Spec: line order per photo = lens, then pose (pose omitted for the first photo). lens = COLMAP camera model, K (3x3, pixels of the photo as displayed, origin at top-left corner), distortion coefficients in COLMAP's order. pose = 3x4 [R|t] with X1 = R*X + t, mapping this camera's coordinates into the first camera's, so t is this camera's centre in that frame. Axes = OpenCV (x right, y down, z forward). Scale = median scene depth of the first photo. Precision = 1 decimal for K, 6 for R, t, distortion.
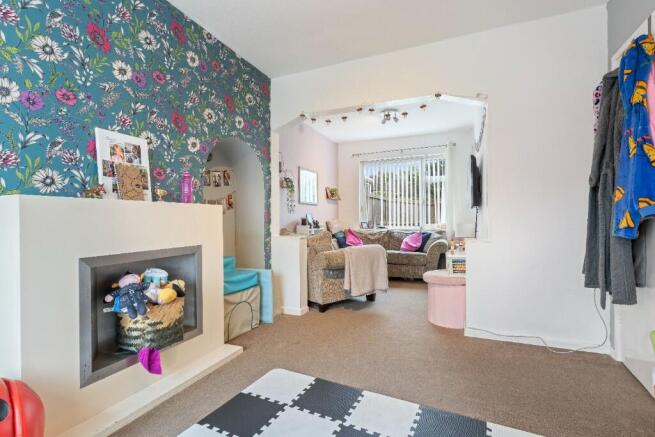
lens RADIAL K [[317.4, 0, 326.7], [0, 317.4, 218.4], [0, 0, 1]] dist [0.003804, 0.000689]
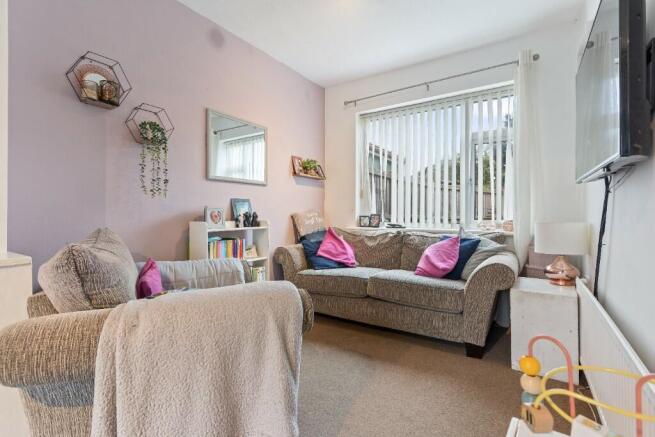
lens RADIAL K [[317.4, 0, 325.3], [0, 317.4, 207.8], [0, 0, 1]] dist [0.003804, 0.000689]
pose [[0.975813, 0.000663, -0.218605, 0.200037], [-0.004415, 0.999851, -0.016675, 0.007411], [0.218561, 0.017237, 0.975671, 0.468850]]
